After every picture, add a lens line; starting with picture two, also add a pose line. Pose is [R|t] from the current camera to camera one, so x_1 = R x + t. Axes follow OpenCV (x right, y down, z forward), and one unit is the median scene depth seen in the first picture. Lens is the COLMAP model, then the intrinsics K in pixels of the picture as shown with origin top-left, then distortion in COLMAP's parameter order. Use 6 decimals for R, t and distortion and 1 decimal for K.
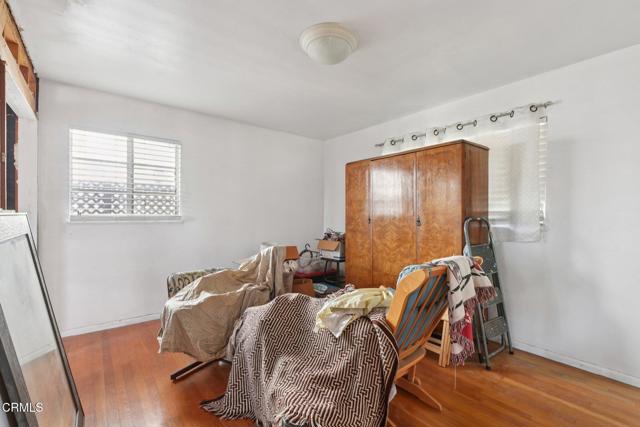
lens RADIAL K [[287.0, 0, 320.8], [0, 287.0, 214.4], [0, 0, 1]] dist [0.000590, -0.000629]
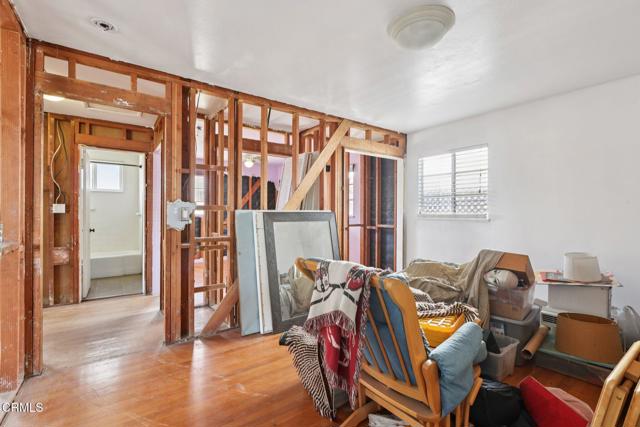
lens RADIAL K [[287.0, 0, 321.0], [0, 287.0, 212.9], [0, 0, 1]] dist [0.000590, -0.000629]
pose [[-0.028722, -0.002591, -0.999584, 0.607742], [0.003128, 0.999992, -0.002681, 0.000550], [0.999583, -0.003204, -0.028714, 0.441223]]
